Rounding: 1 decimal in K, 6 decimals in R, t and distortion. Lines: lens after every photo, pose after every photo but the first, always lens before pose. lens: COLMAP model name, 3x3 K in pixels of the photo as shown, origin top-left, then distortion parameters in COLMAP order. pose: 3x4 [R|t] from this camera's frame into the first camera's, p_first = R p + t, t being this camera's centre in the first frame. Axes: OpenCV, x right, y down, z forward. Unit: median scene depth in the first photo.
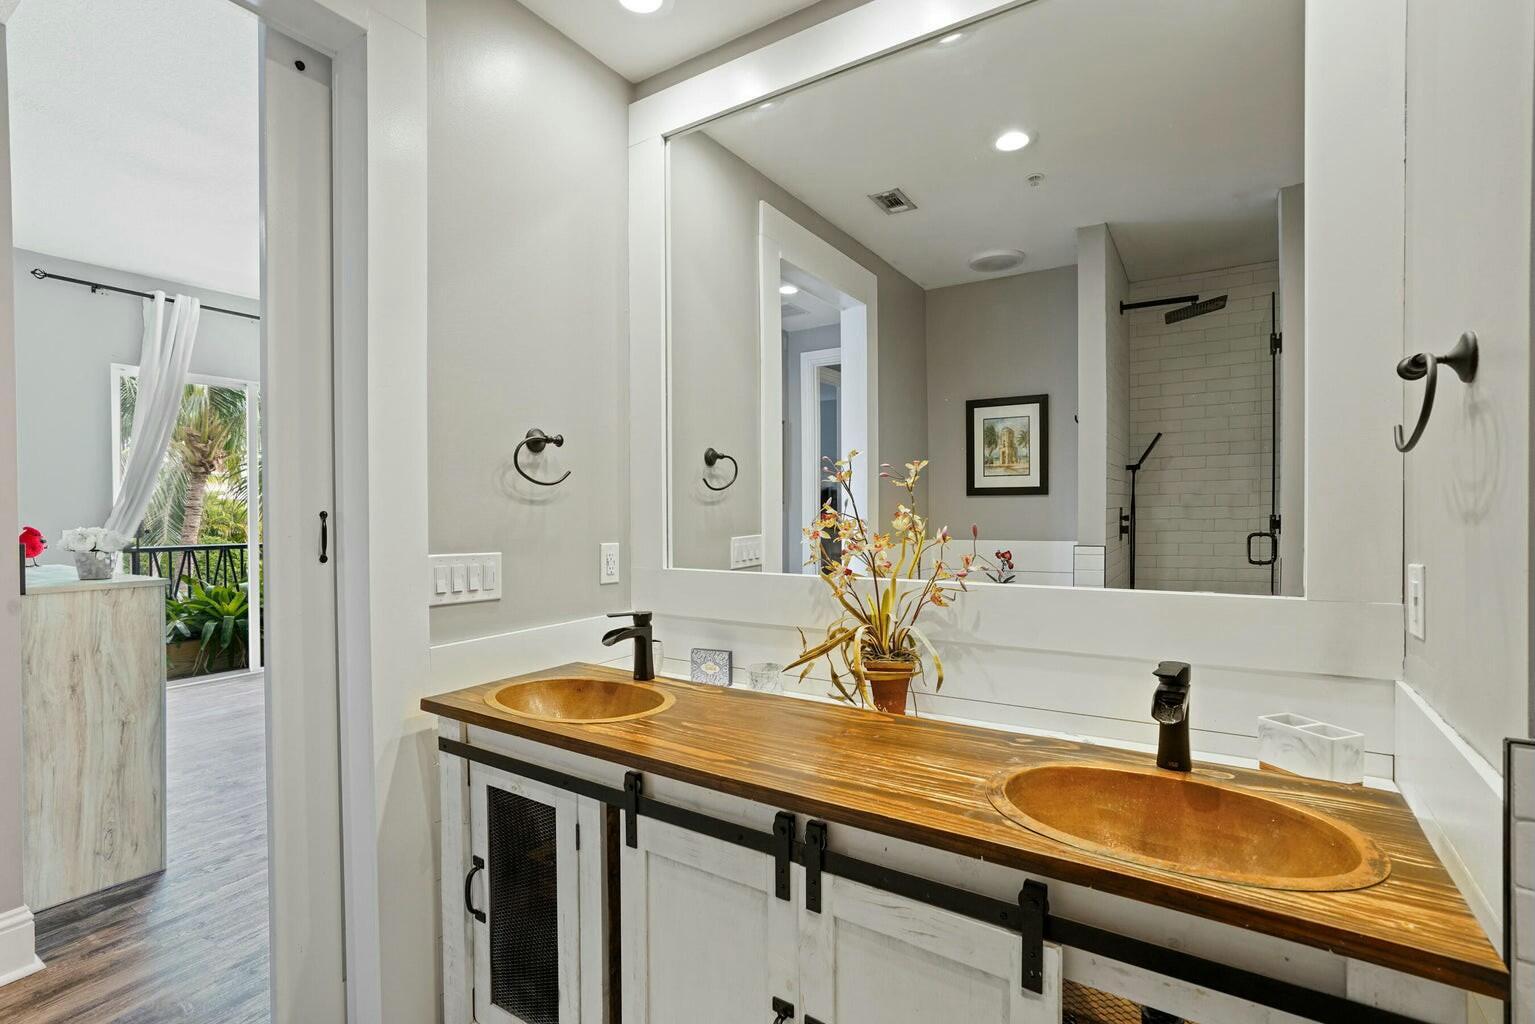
lens RADIAL K [[703.7, 0, 771.7], [0, 703.7, 508.0], [0, 0, 1]] dist [-0.048237, 0.011217]
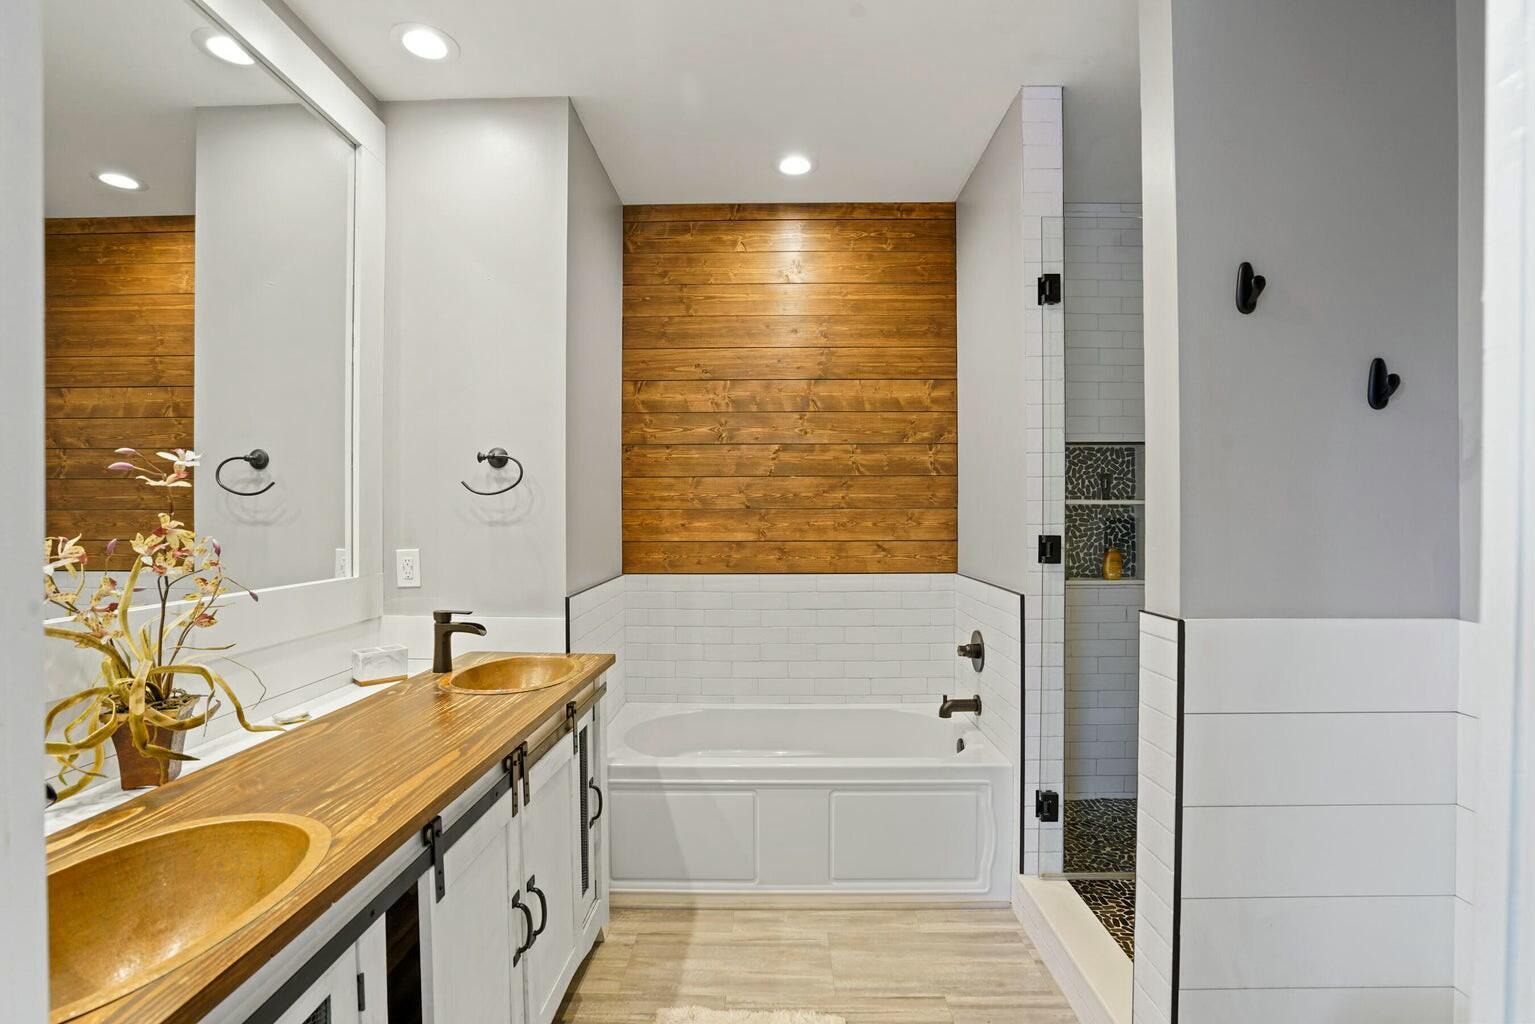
lens RADIAL K [[703.7, 0, 771.1], [0, 703.7, 516.0], [0, 0, 1]] dist [-0.048237, 0.011217]
pose [[-0.526896, 0.010675, 0.849863, -1.001202], [0.014805, 0.999885, -0.003381, 0.023195], [-0.849801, 0.010800, -0.526993, 0.981809]]
